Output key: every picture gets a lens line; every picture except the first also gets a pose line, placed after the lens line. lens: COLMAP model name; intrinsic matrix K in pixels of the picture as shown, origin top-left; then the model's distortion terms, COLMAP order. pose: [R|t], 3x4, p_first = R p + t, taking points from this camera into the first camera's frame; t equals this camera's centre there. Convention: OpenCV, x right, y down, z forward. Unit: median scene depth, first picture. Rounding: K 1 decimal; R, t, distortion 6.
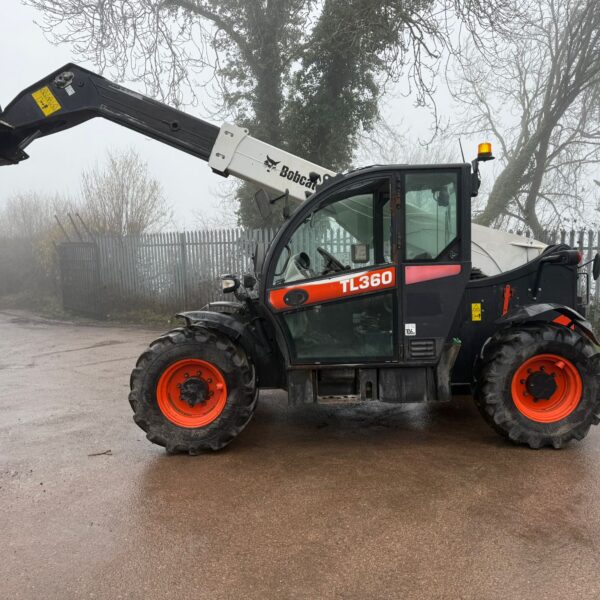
lens RADIAL K [[694.2, 0, 300.0], [0, 694.2, 300.0], [0, 0, 1]] dist [0.011013, 0.018834]
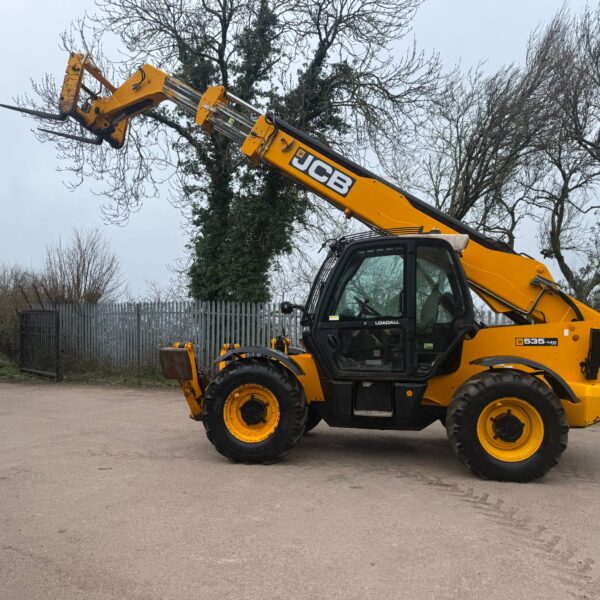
lens RADIAL K [[682.1, 0, 300.0], [0, 682.1, 300.0], [0, 0, 1]] dist [-0.021474, 0.030435]
pose [[0.997318, 0.020909, 0.070135, 0.012896], [-0.013472, 0.994394, -0.104875, 0.012863], [-0.071934, 0.103649, 0.992009, -0.148129]]
